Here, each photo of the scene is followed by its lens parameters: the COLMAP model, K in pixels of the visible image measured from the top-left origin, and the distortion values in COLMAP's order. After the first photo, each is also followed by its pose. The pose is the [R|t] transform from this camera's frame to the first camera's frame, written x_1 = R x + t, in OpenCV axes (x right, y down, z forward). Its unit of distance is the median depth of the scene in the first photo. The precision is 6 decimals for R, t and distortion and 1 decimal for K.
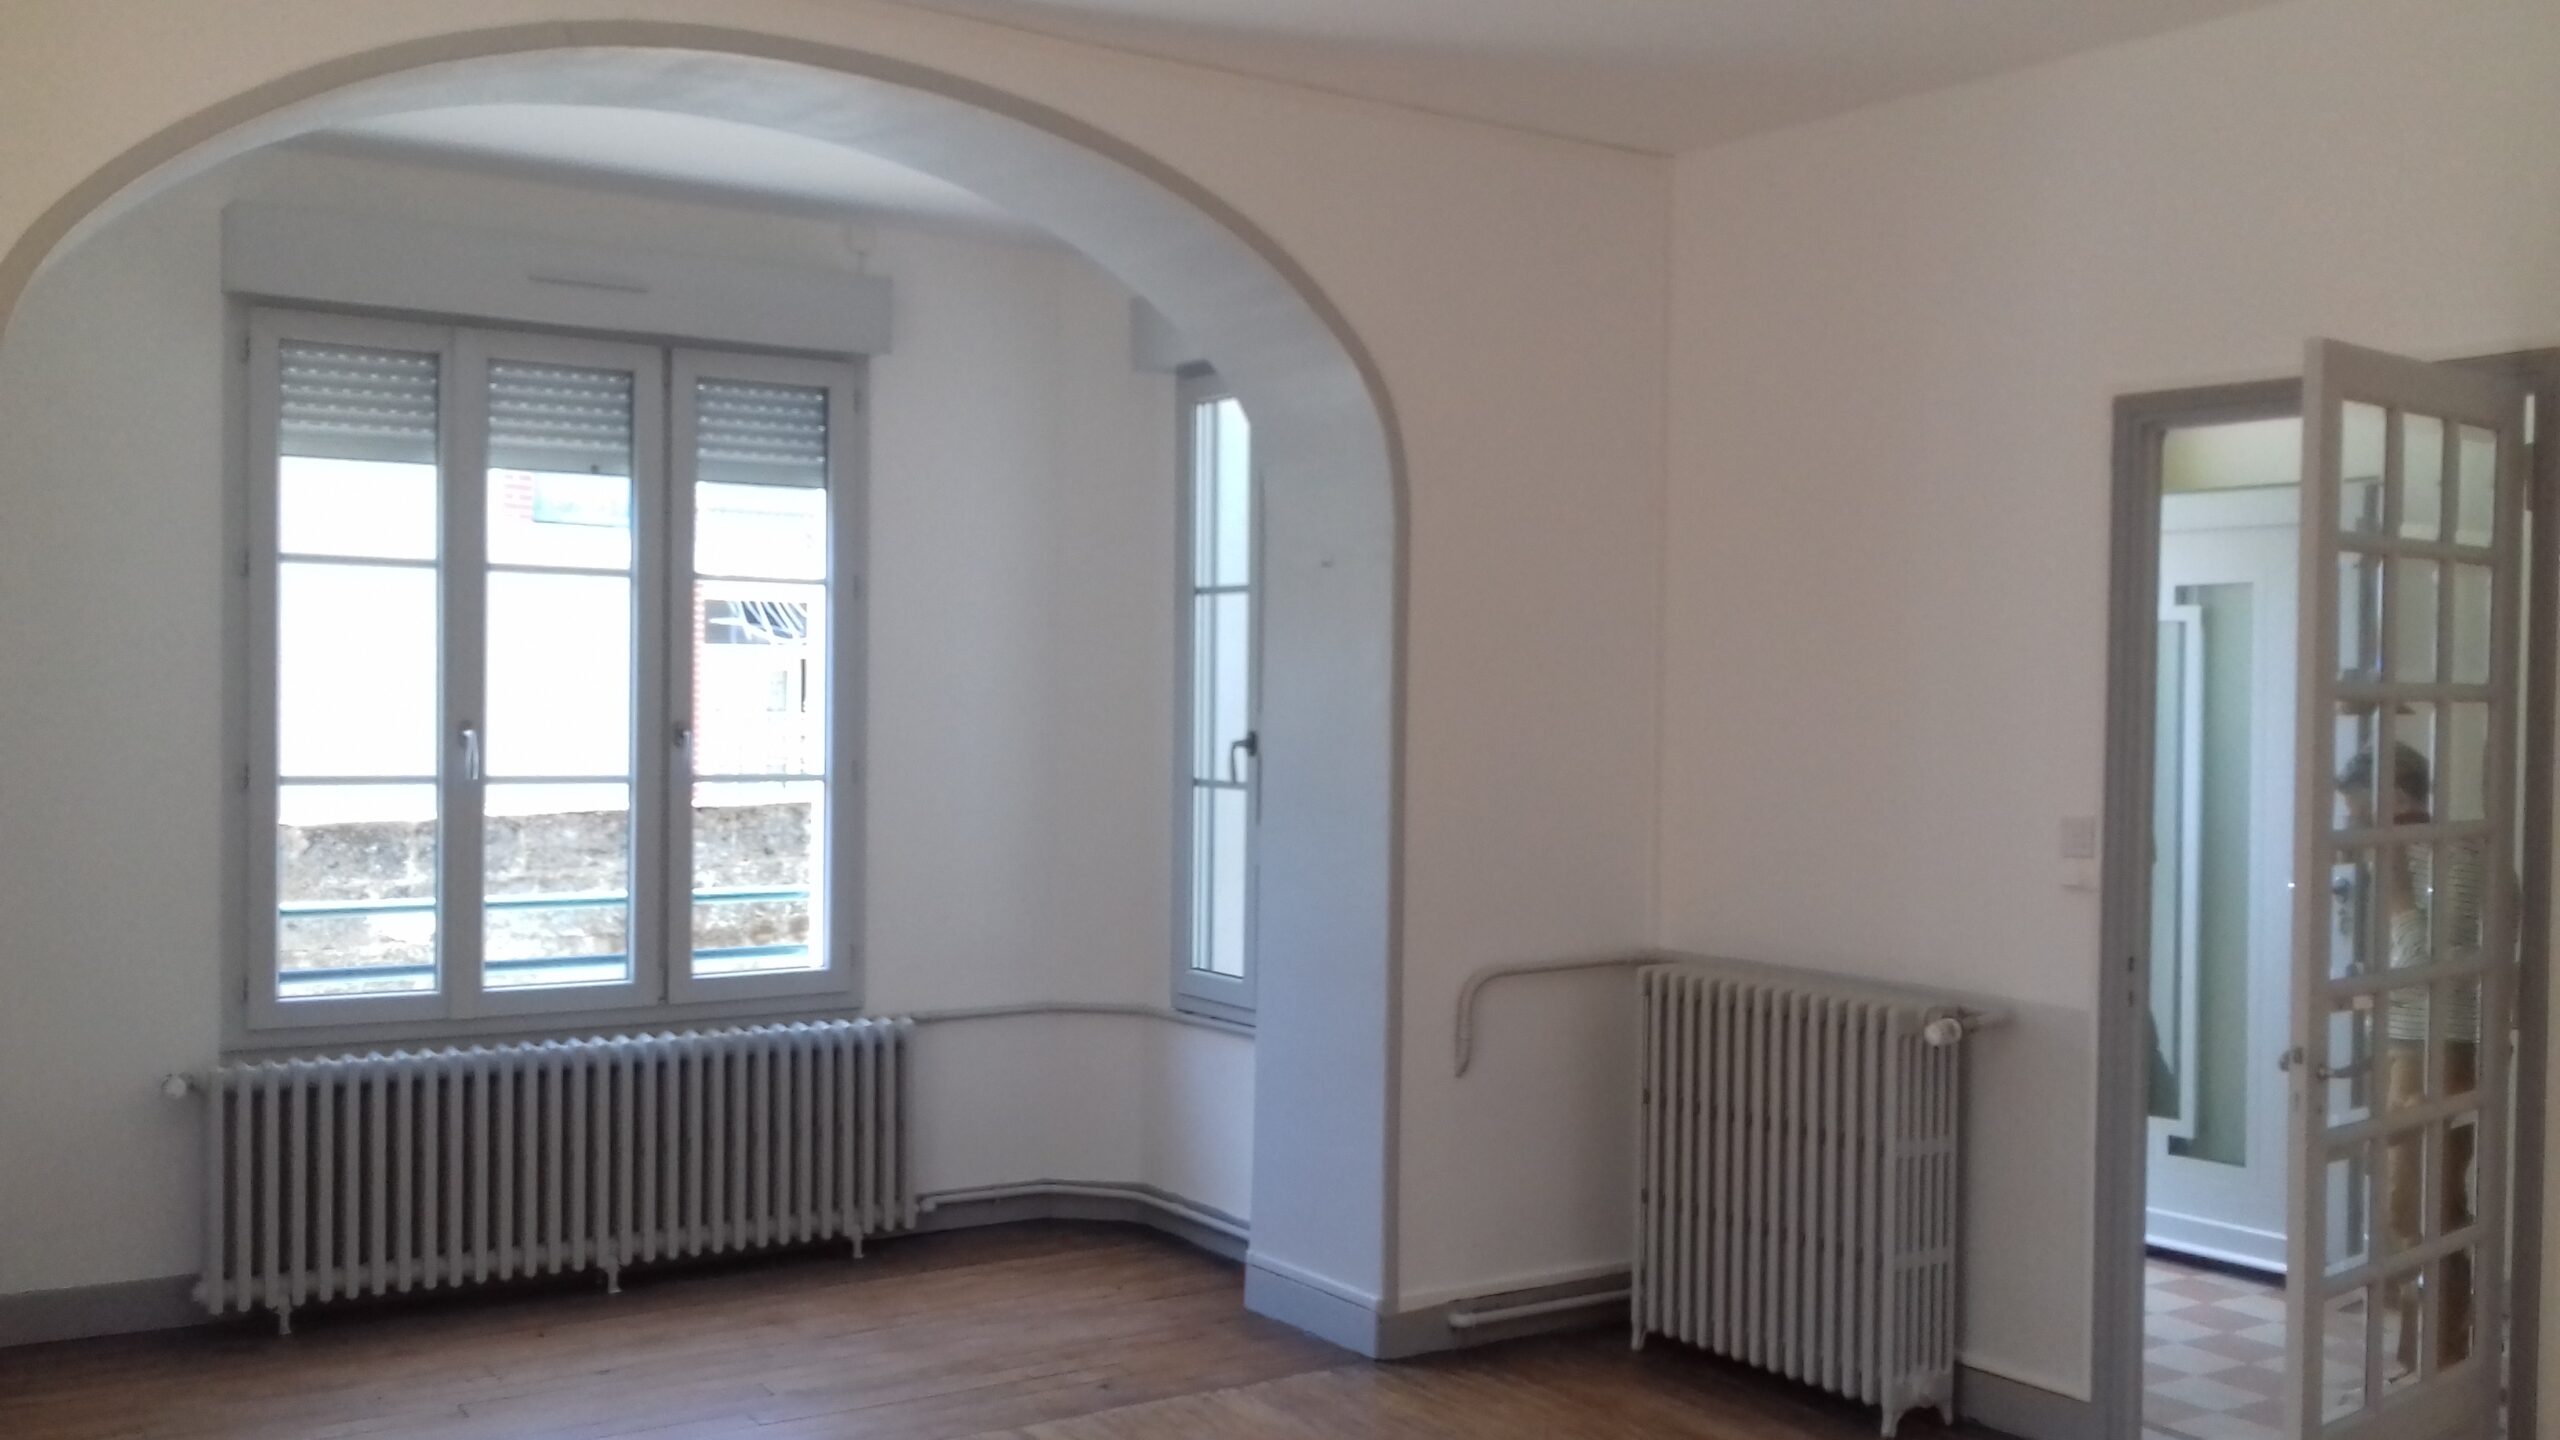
lens RADIAL K [[2321.4, 0, 1288.1], [0, 2321.4, 715.9], [0, 0, 1]] dist [-0.016029, 0.000000]
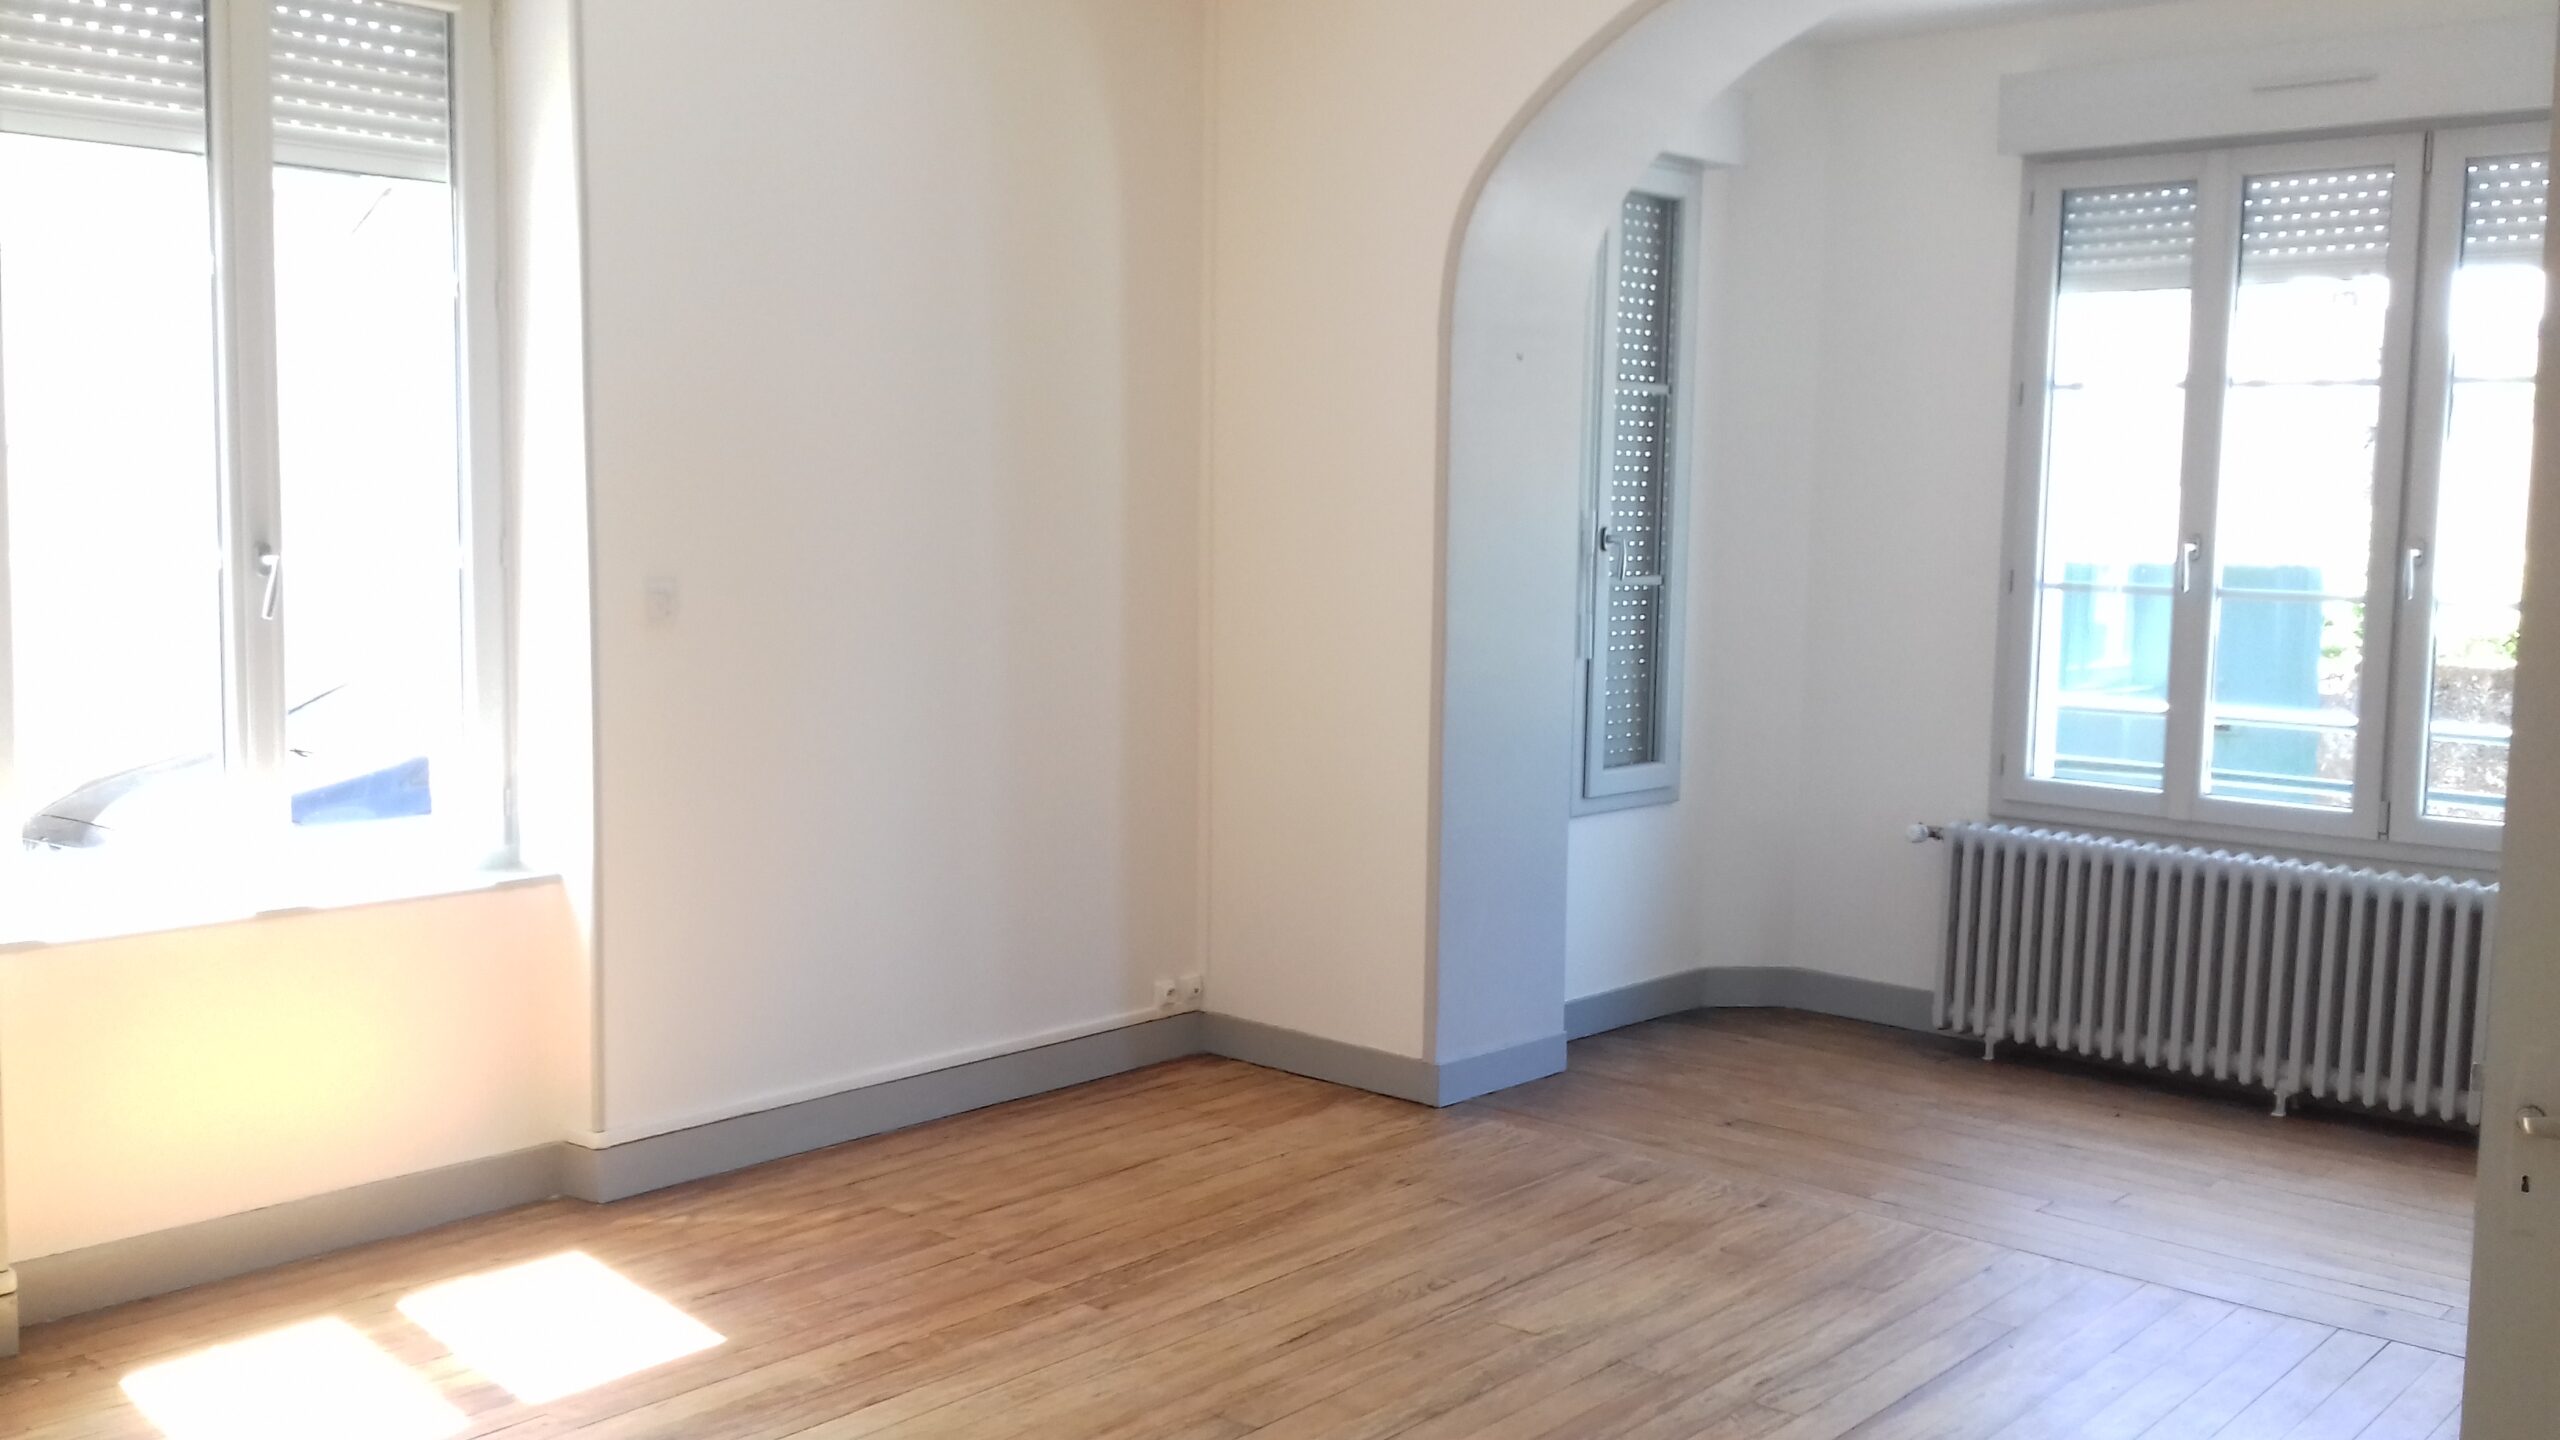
lens RADIAL K [[2321.4, 0, 1294.9], [0, 2321.4, 727.0], [0, 0, 1]] dist [-0.016029, 0.000000]
pose [[0.227723, 0.089384, -0.969615, 0.566415], [-0.017655, 0.995993, 0.087670, 0.004008], [0.973566, -0.002846, 0.228389, 0.370600]]
